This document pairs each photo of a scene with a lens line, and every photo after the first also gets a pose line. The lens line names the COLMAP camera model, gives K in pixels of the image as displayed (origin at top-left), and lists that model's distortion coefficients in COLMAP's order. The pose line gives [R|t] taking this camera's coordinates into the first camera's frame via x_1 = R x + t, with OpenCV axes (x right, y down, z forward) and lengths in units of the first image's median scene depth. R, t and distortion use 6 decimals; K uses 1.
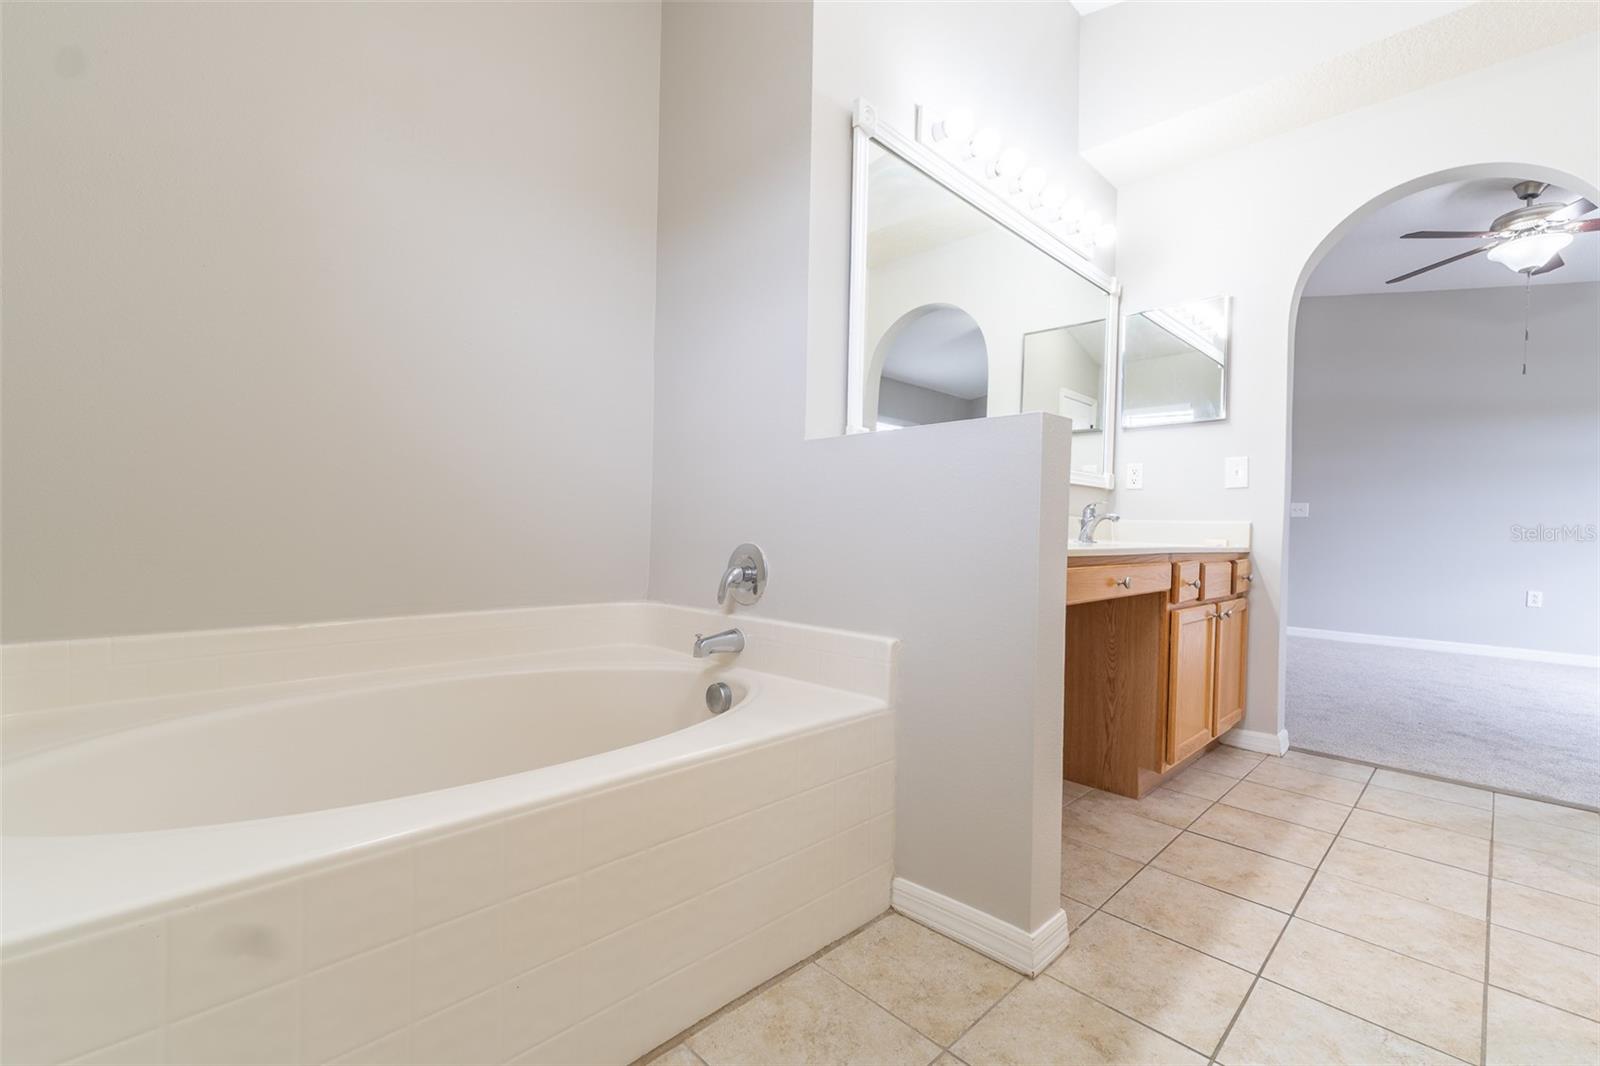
lens RADIAL K [[667.4, 0, 800.0], [0, 667.4, 533.0], [0, 0, 1]] dist [-0.000373, -0.000214]
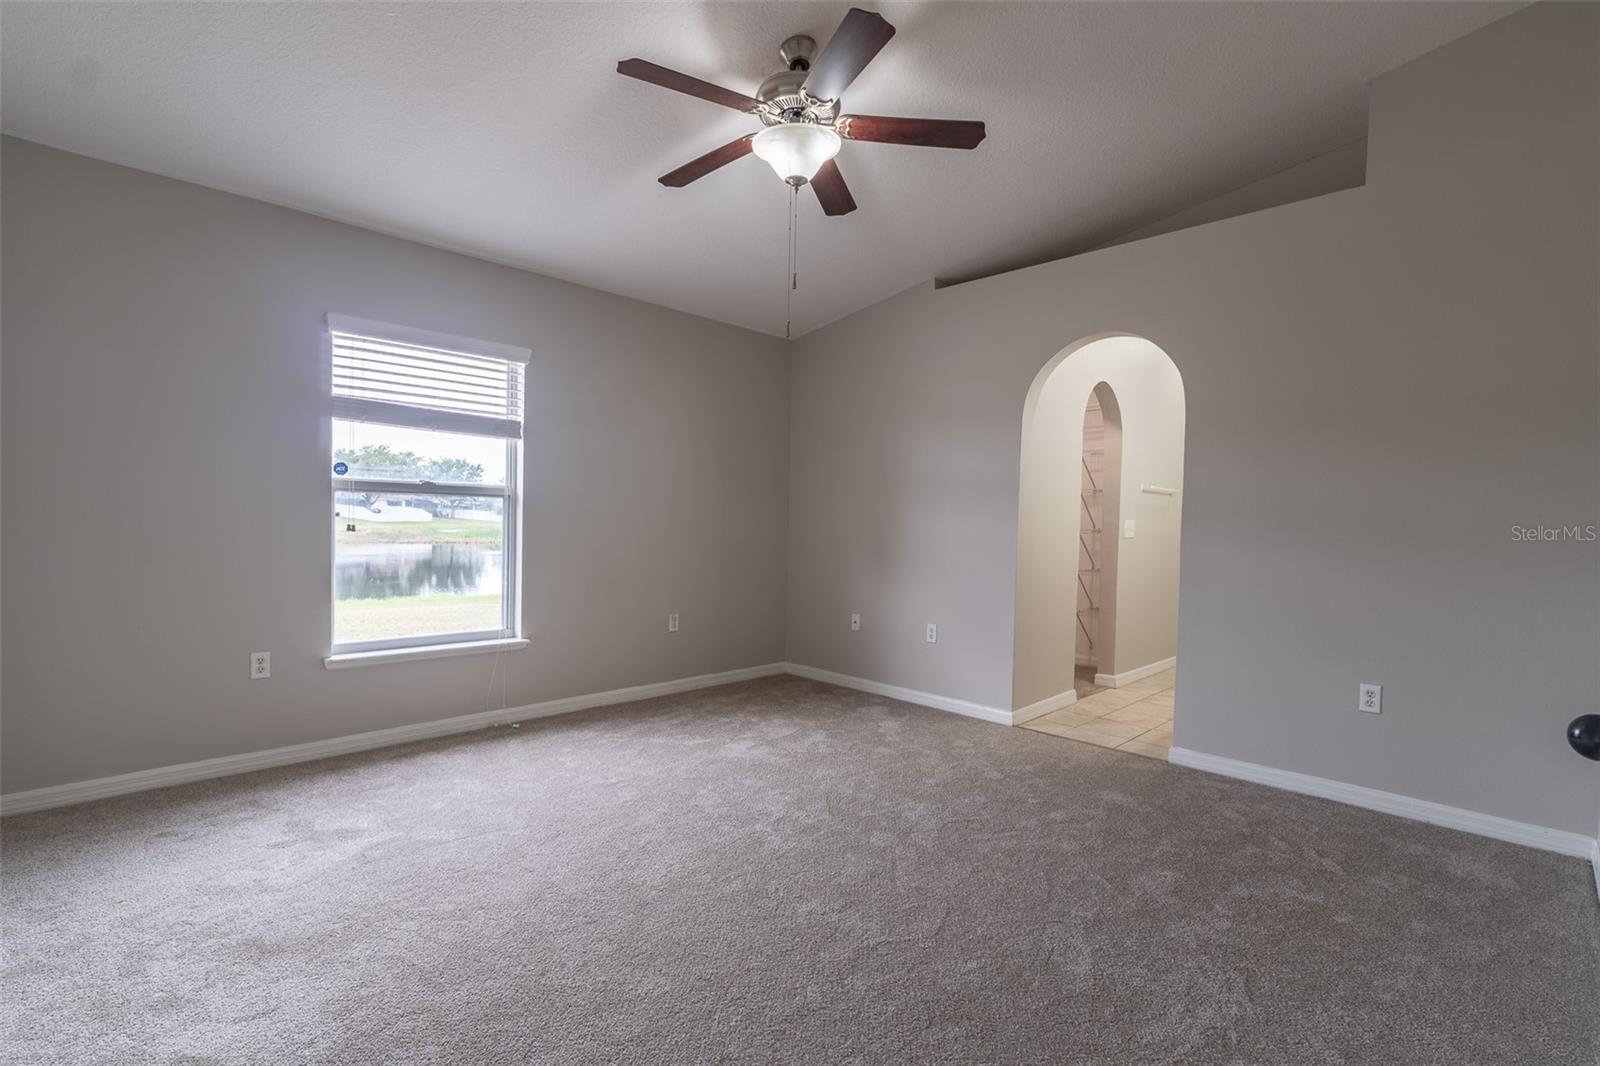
lens RADIAL K [[734.2, 0, 799.4], [0, 734.2, 538.6], [0, 0, 1]] dist [-0.003075, -0.000289]
pose [[-0.999230, -0.033304, -0.020754, 2.234664], [-0.033969, 0.998892, 0.032562, -0.145923], [0.019647, 0.033242, -0.999254, 3.560966]]
